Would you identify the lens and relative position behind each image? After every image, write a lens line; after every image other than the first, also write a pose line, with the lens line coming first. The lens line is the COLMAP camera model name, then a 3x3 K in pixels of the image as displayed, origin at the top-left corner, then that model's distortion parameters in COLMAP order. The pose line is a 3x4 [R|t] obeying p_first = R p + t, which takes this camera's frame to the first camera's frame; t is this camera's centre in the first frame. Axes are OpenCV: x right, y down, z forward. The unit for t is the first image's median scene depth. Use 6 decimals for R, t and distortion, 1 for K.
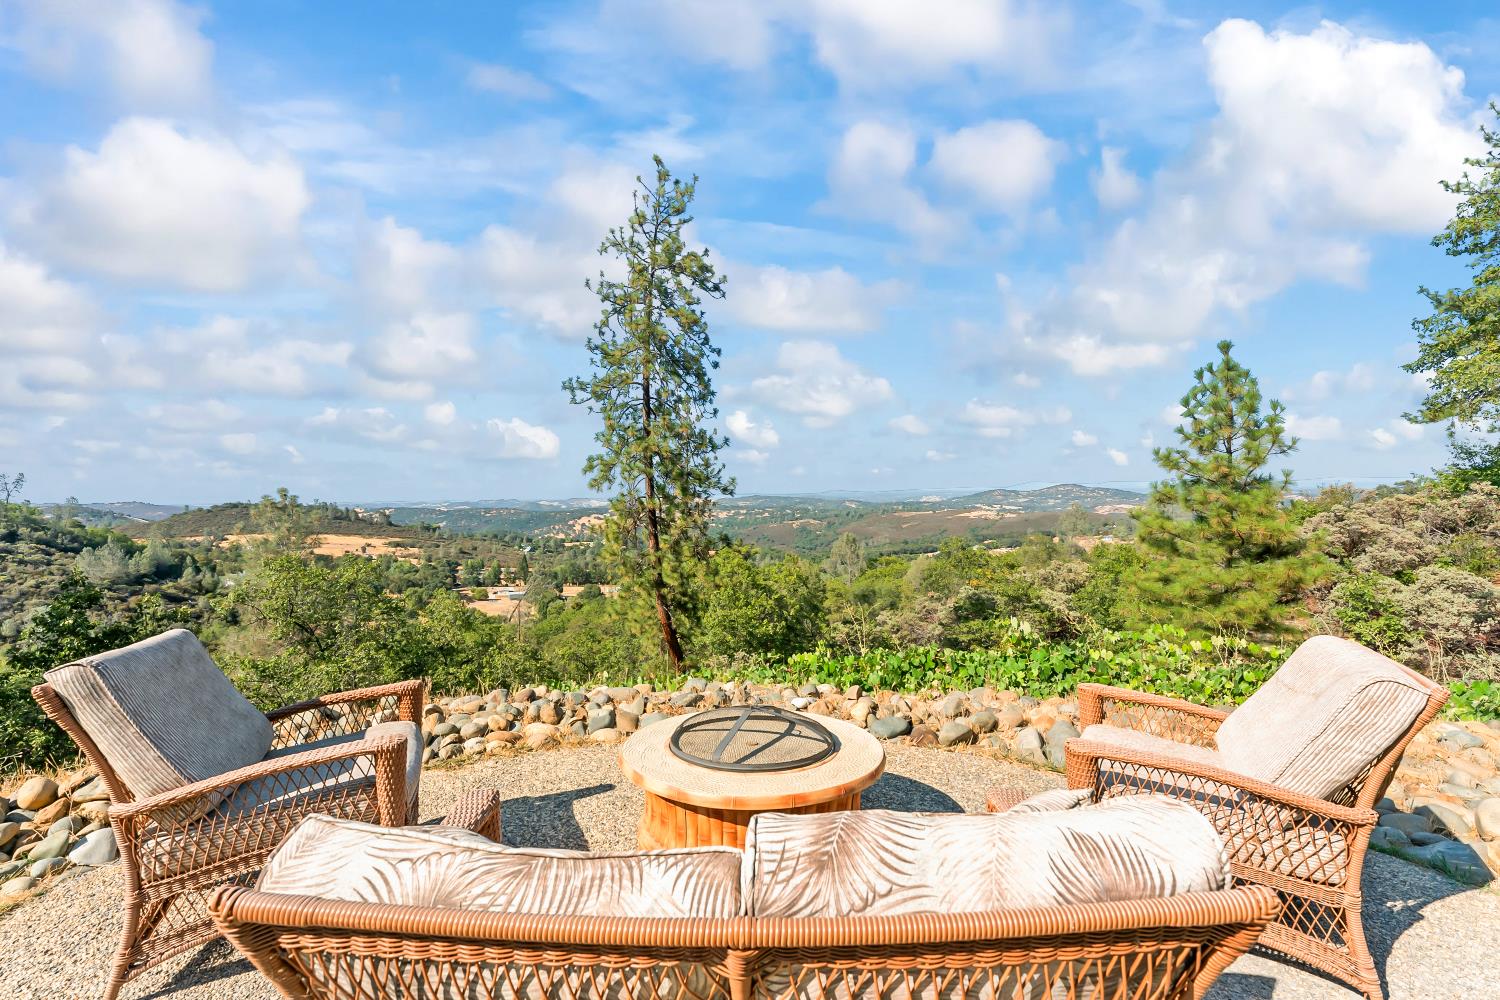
lens RADIAL K [[629.5, 0, 748.7], [0, 629.5, 507.8], [0, 0, 1]] dist [-0.003367, 0.000182]
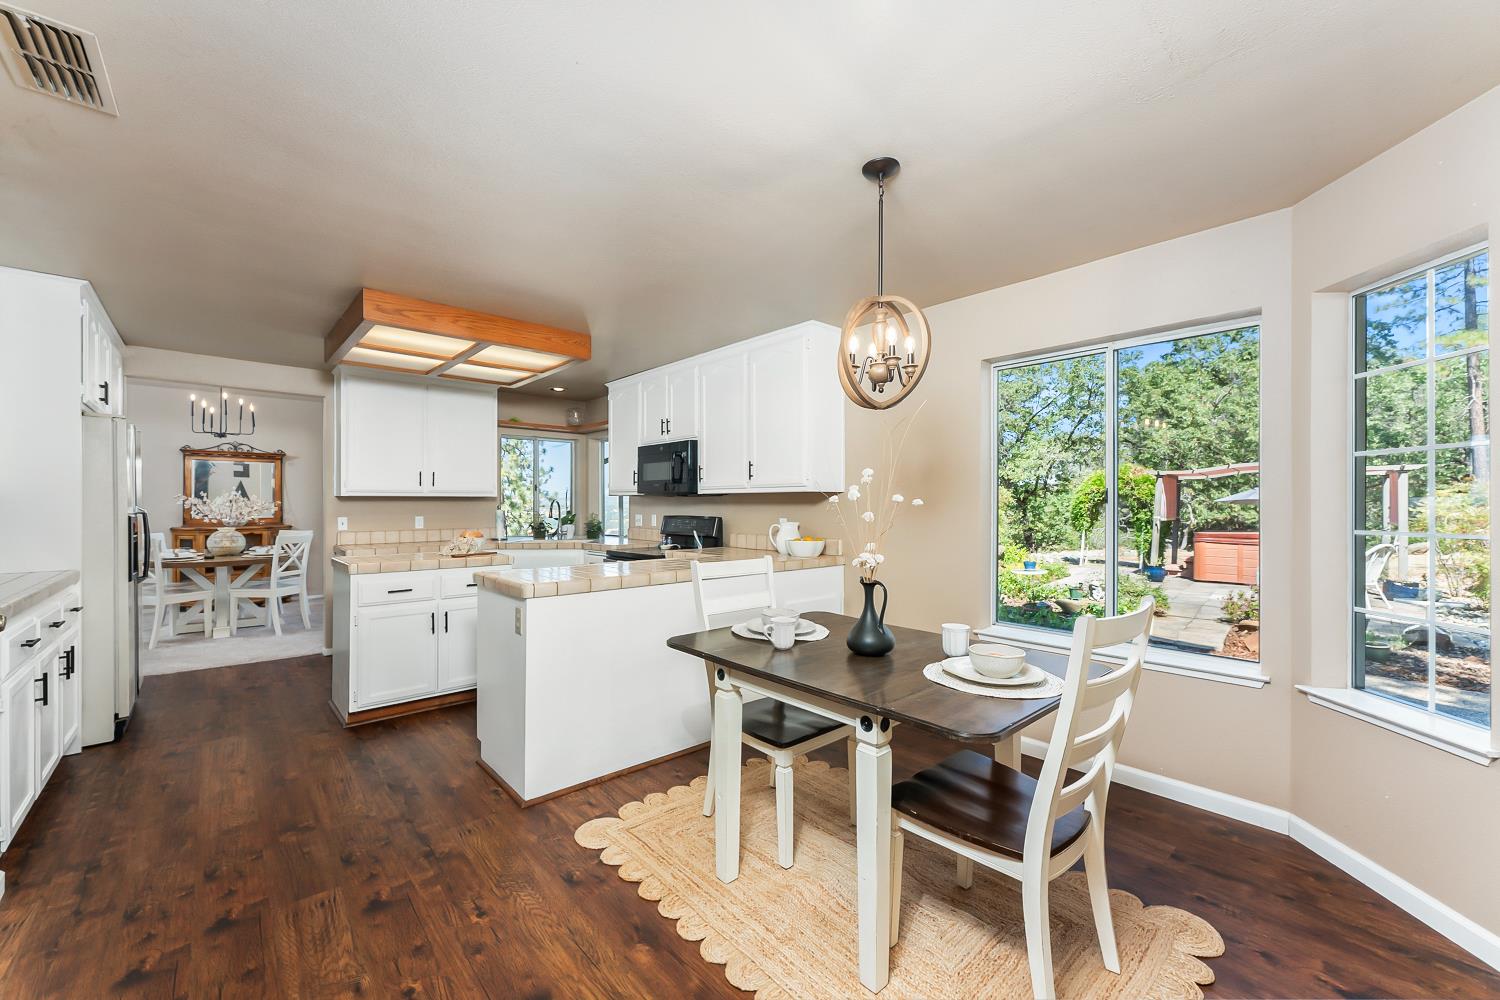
lens RADIAL K [[601.6, 0, 753.6], [0, 601.6, 507.0], [0, 0, 1]] dist [-0.008485, -0.000093]
pose [[0.959516, 0.003880, 0.281629, 0.028148], [-0.003723, 0.999992, -0.001090, -0.009212], [-0.281631, -0.000003, 0.959523, -0.651305]]
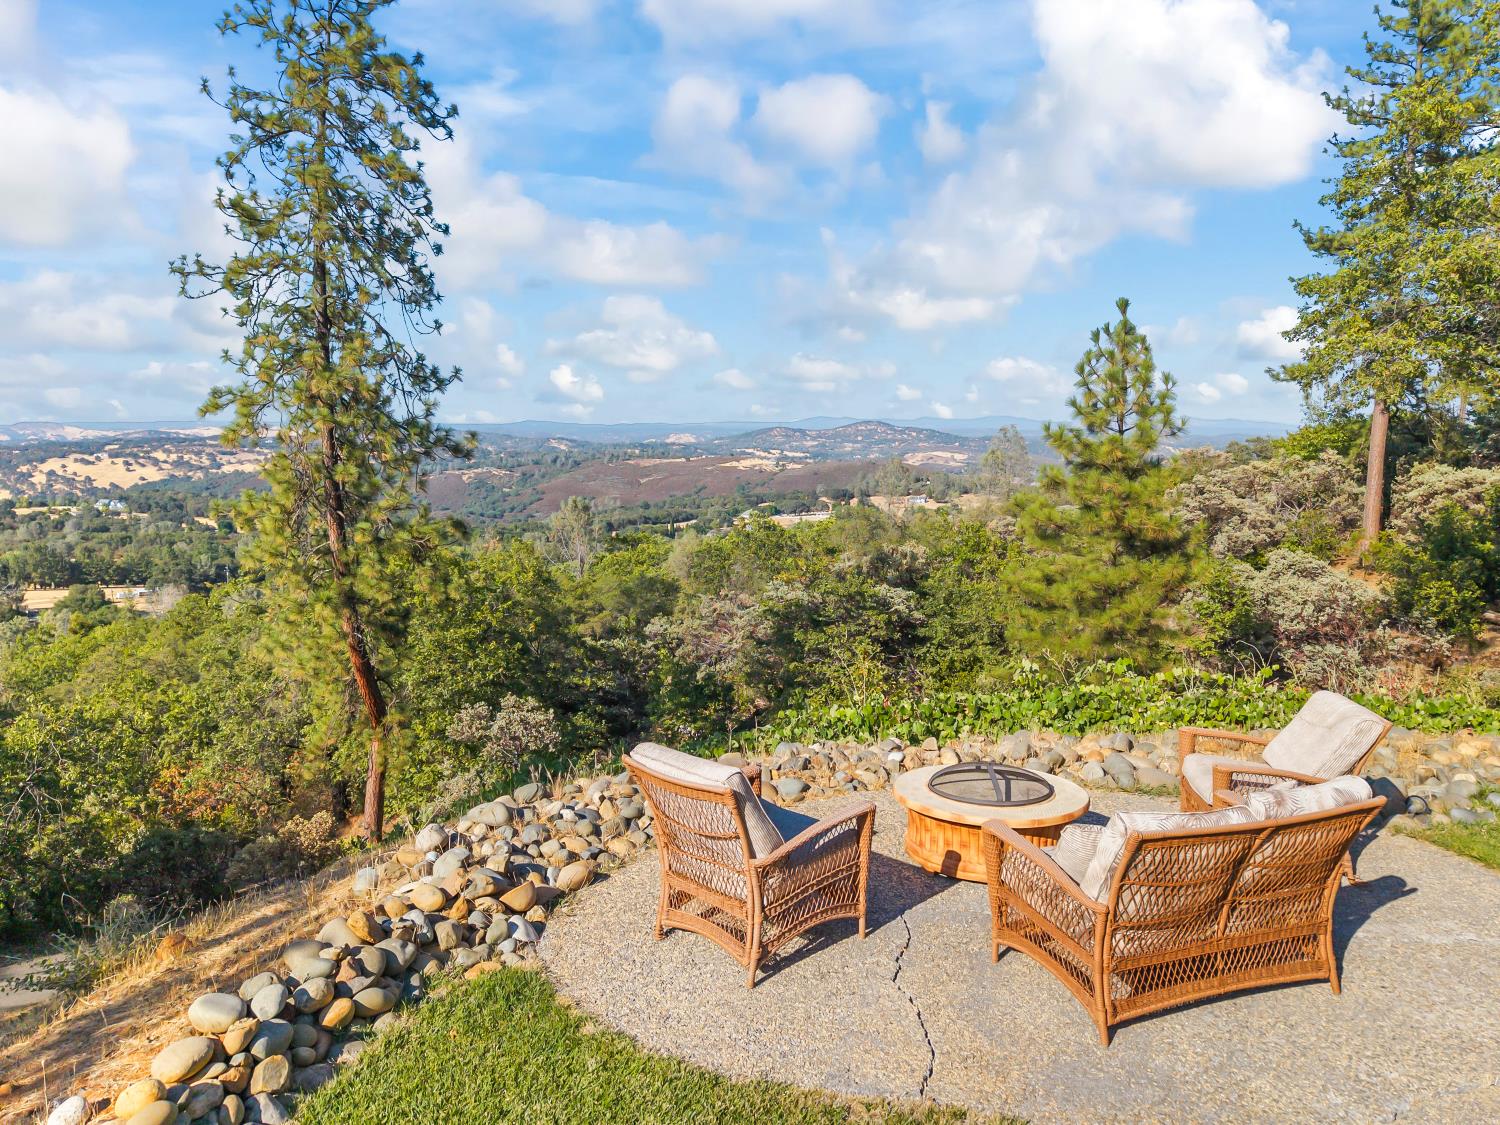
lens RADIAL K [[999.1, 0, 745.5], [0, 999.1, 556.0], [0, 0, 1]] dist [0.027521, -0.013887]
pose [[0.939366, -0.020398, 0.342310, -0.115042], [-0.016168, 0.994485, 0.103627, -0.031987], [-0.342535, -0.102878, 0.933855, -0.074070]]
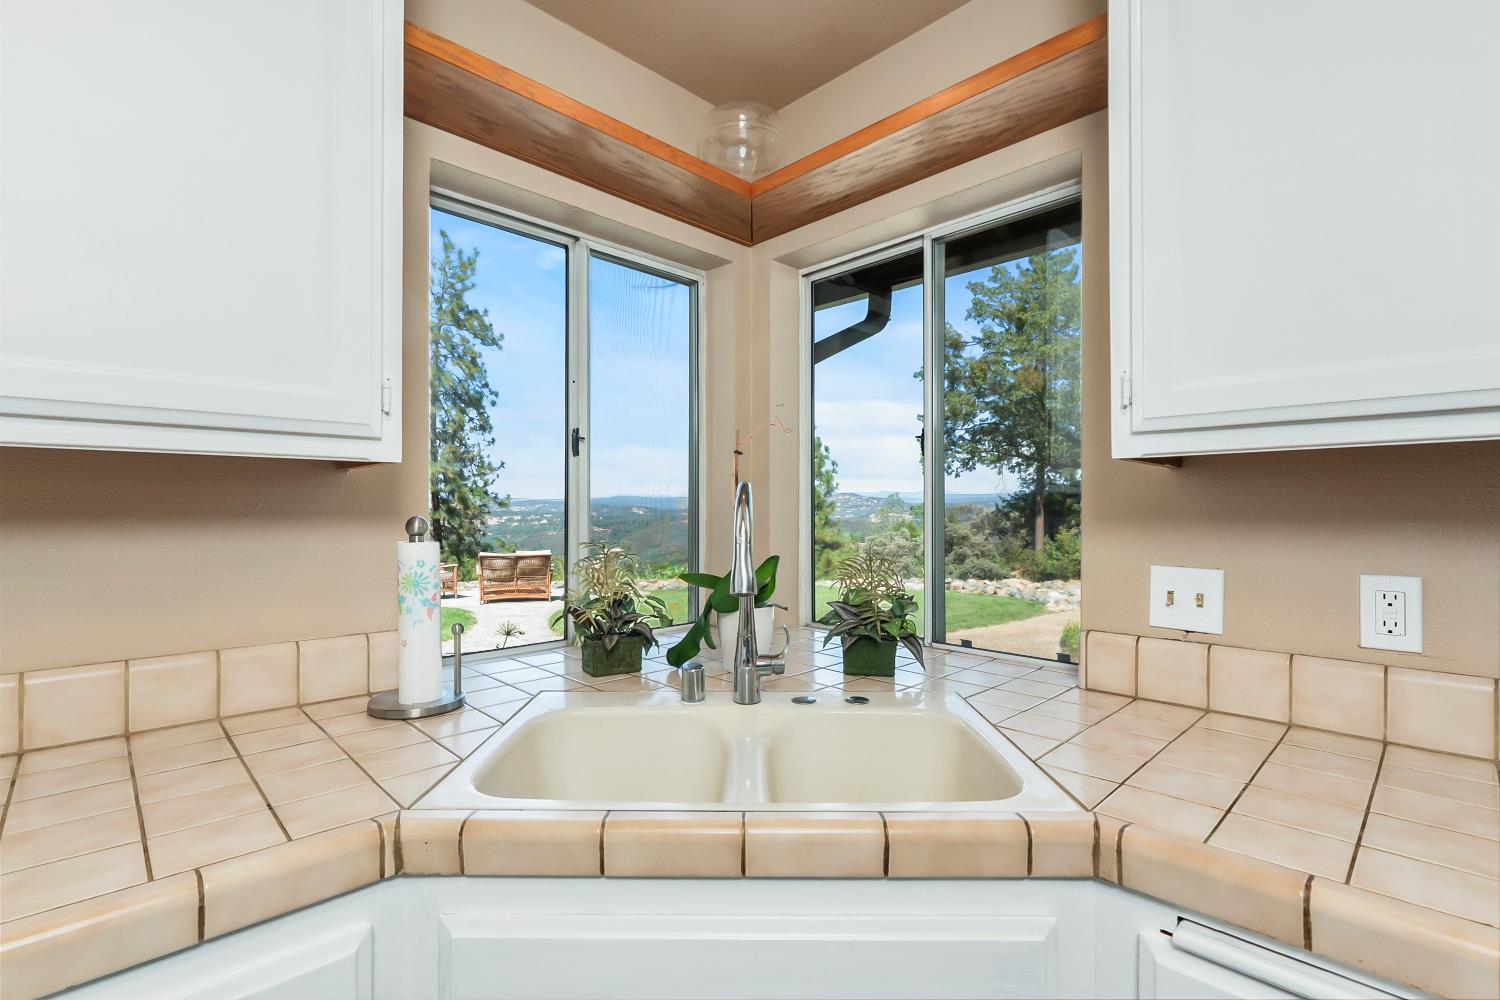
lens RADIAL K [[683.7, 0, 742.3], [0, 683.7, 518.9], [0, 0, 1]] dist [0.000602, -0.000525]
pose [[0.952637, 0.004169, 0.304081, 0.006158], [-0.006262, 0.999963, 0.005910, -0.009885], [-0.304045, -0.007534, 0.952628, -0.448884]]
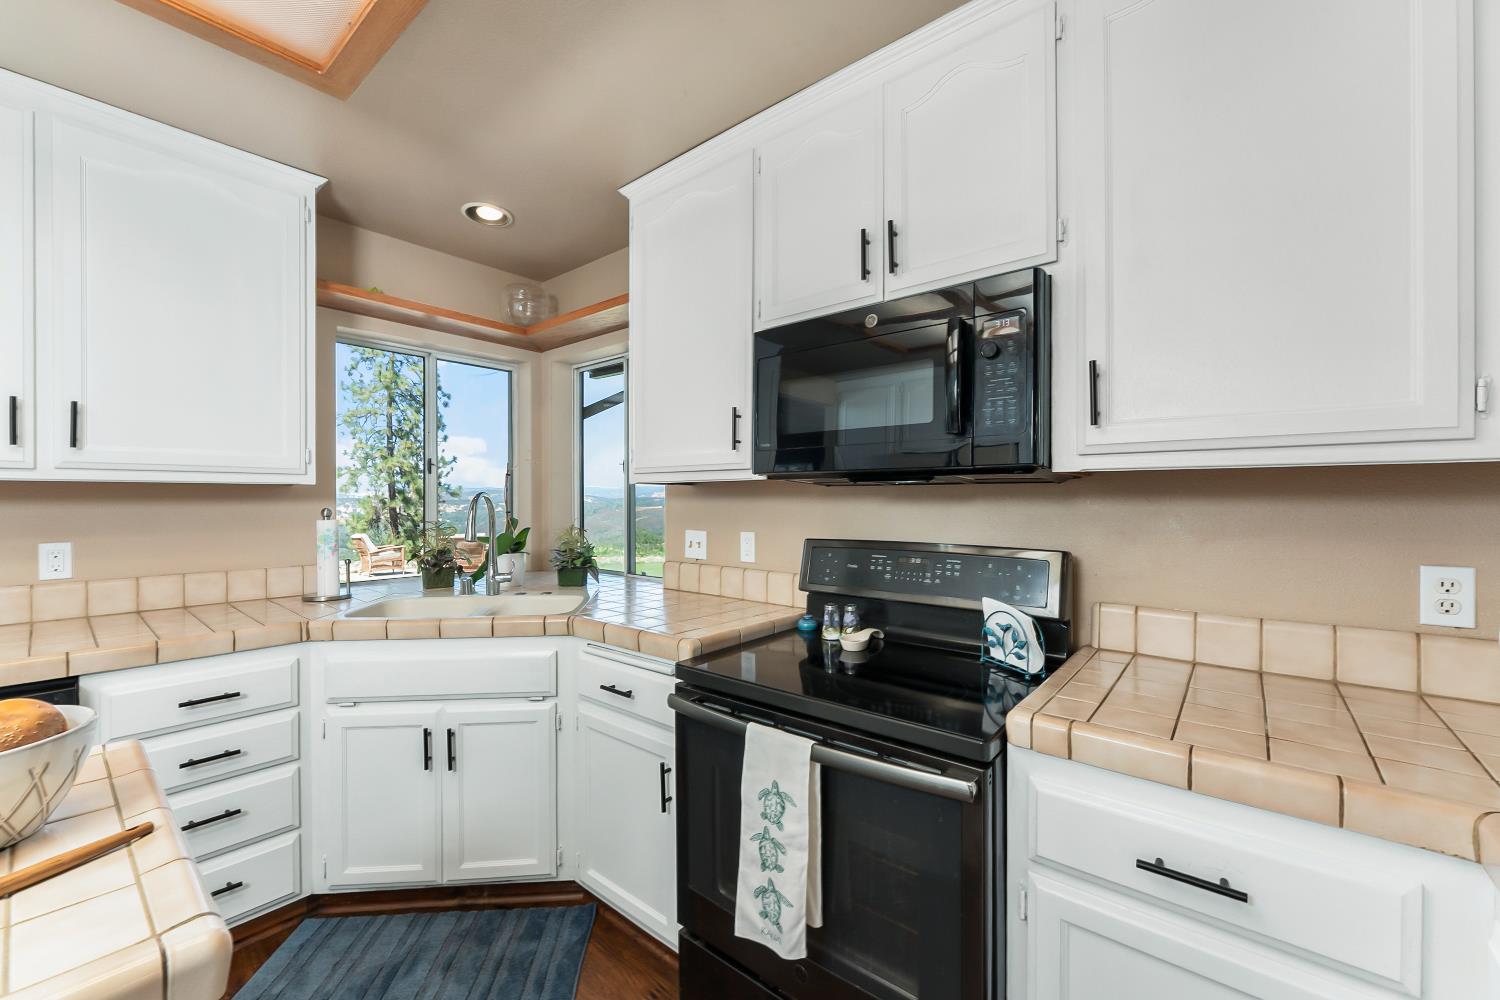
lens RADIAL K [[601.6, 0, 748.8], [0, 601.6, 505.2], [0, 0, 1]] dist [-0.008485, -0.000093]
pose [[0.913471, 0.003469, 0.406888, 0.020086], [-0.005020, 0.999984, 0.002744, -0.010642], [-0.406872, -0.004549, 0.913474, -0.503109]]
